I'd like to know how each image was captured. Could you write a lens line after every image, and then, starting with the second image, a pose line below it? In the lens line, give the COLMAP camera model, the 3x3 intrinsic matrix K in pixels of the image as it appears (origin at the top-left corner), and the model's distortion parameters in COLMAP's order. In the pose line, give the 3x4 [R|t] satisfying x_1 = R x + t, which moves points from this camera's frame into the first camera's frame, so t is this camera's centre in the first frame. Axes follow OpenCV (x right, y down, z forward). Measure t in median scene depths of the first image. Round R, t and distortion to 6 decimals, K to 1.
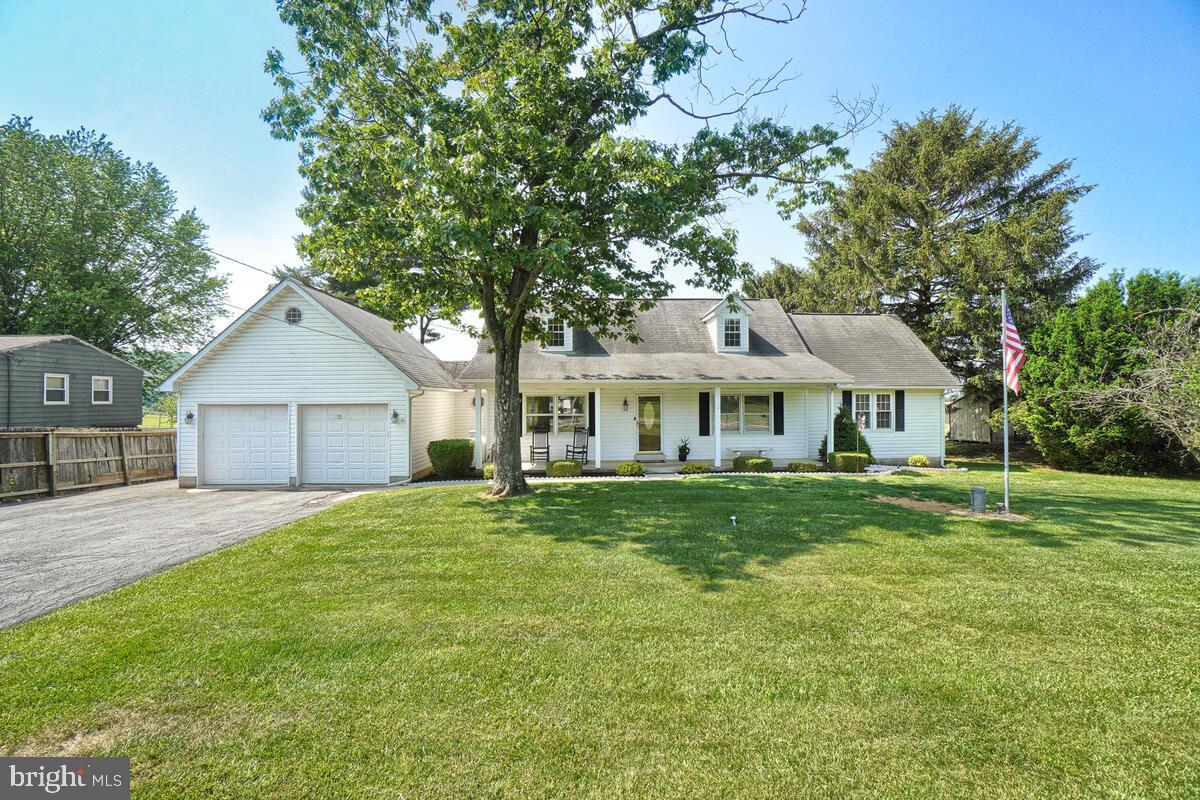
lens RADIAL K [[526.3, 0, 606.0], [0, 526.3, 396.7], [0, 0, 1]] dist [-0.042203, 0.000361]
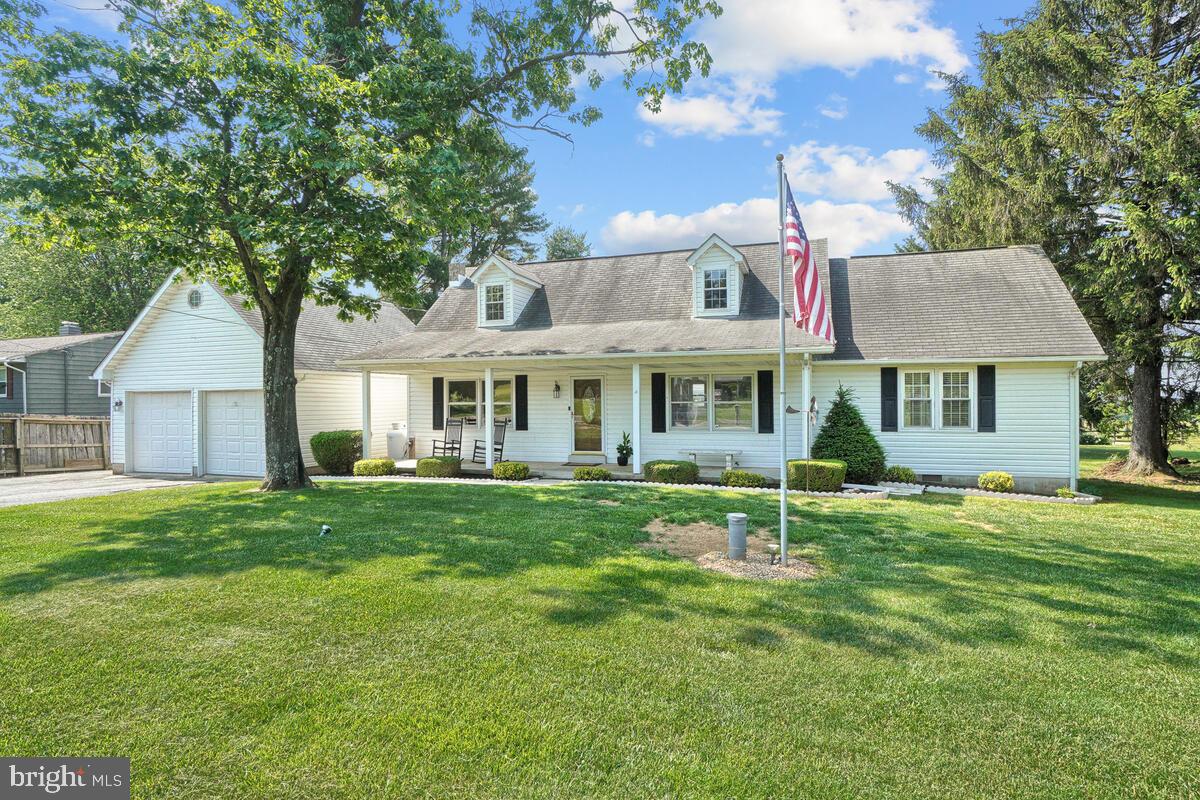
lens RADIAL K [[634.4, 0, 602.7], [0, 634.4, 400.0], [0, 0, 1]] dist [-0.011251, -0.001209]
pose [[0.931791, -0.002419, -0.362986, 0.486053], [0.005060, 0.999967, 0.006326, 0.025718], [0.362959, -0.007732, 0.931773, 0.167452]]
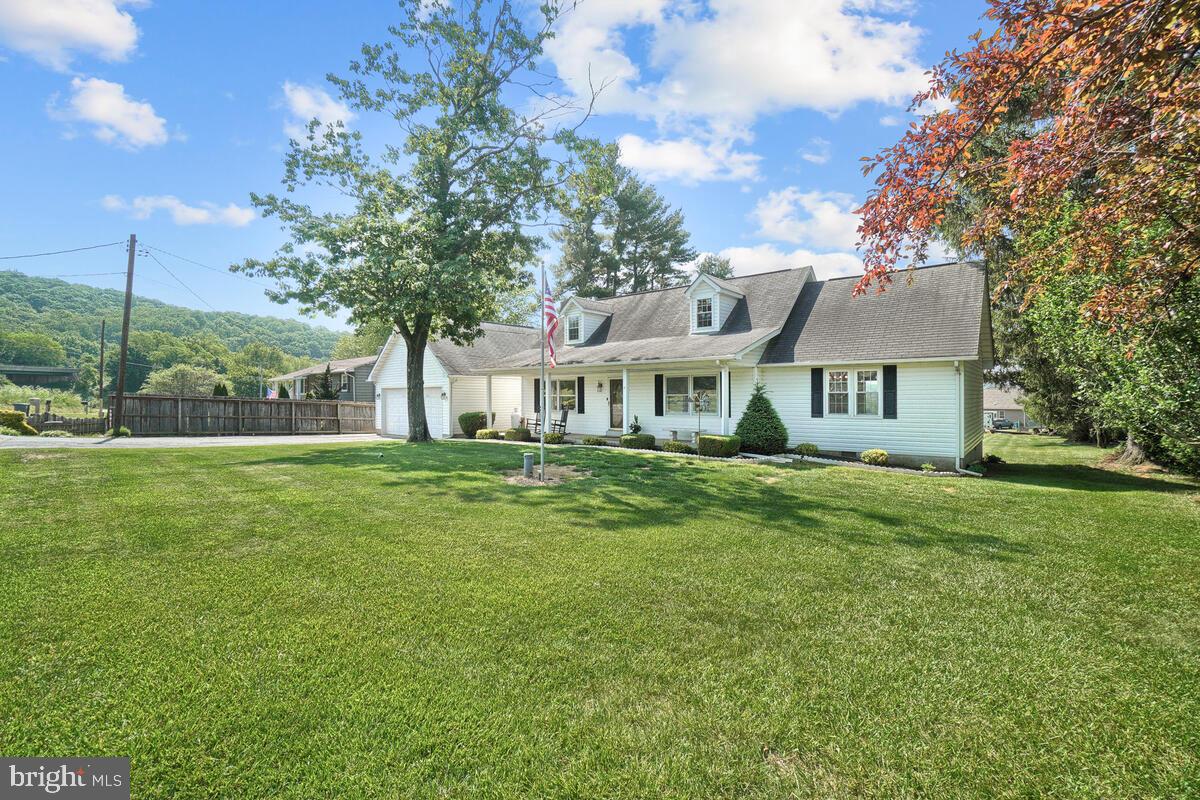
lens RADIAL K [[526.3, 0, 597.2], [0, 526.3, 392.4], [0, 0, 1]] dist [-0.042203, 0.000361]
pose [[0.728894, -0.003395, -0.684618, 0.908564], [0.006482, 0.999977, 0.001942, 0.027729], [0.684596, -0.005853, 0.728899, 0.171952]]
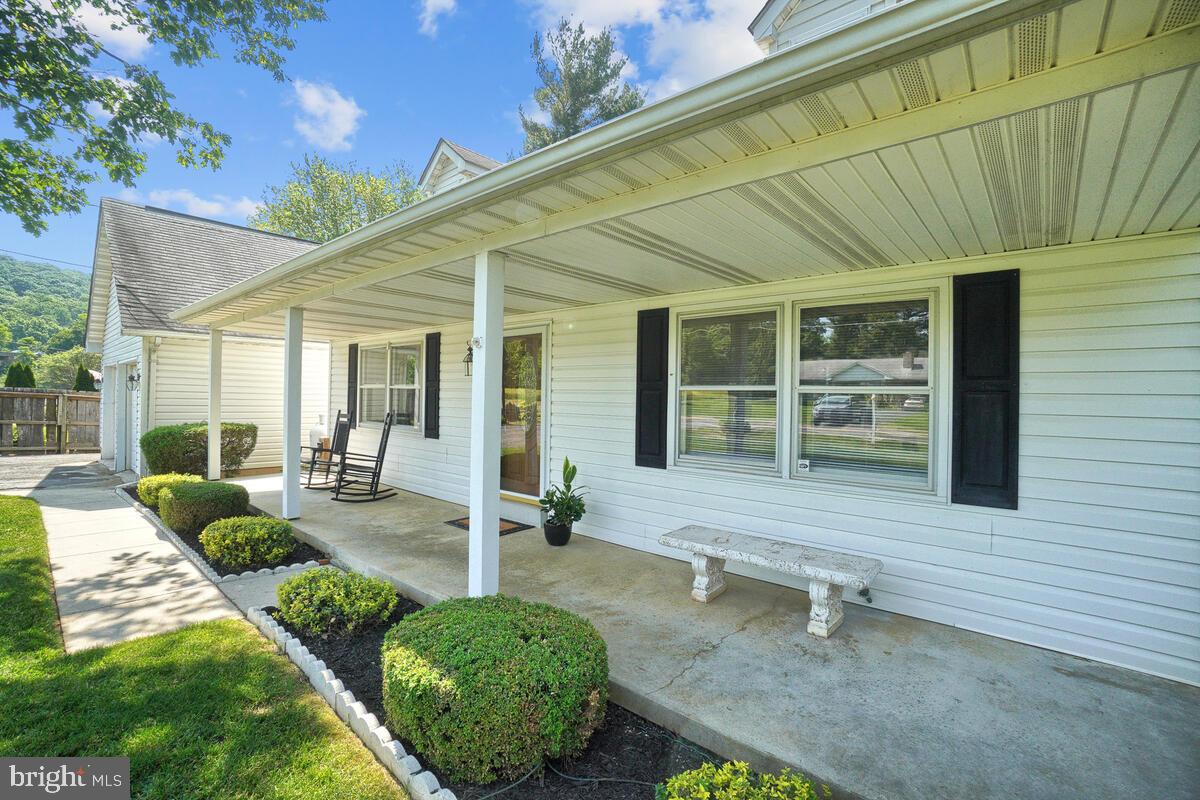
lens RADIAL K [[526.3, 0, 600.3], [0, 526.3, 396.1], [0, 0, 1]] dist [-0.042203, 0.000361]
pose [[0.732319, 0.018475, -0.680711, 0.397680], [-0.017823, 0.999809, 0.007960, 0.039289], [0.680728, 0.006303, 0.732509, 0.869836]]
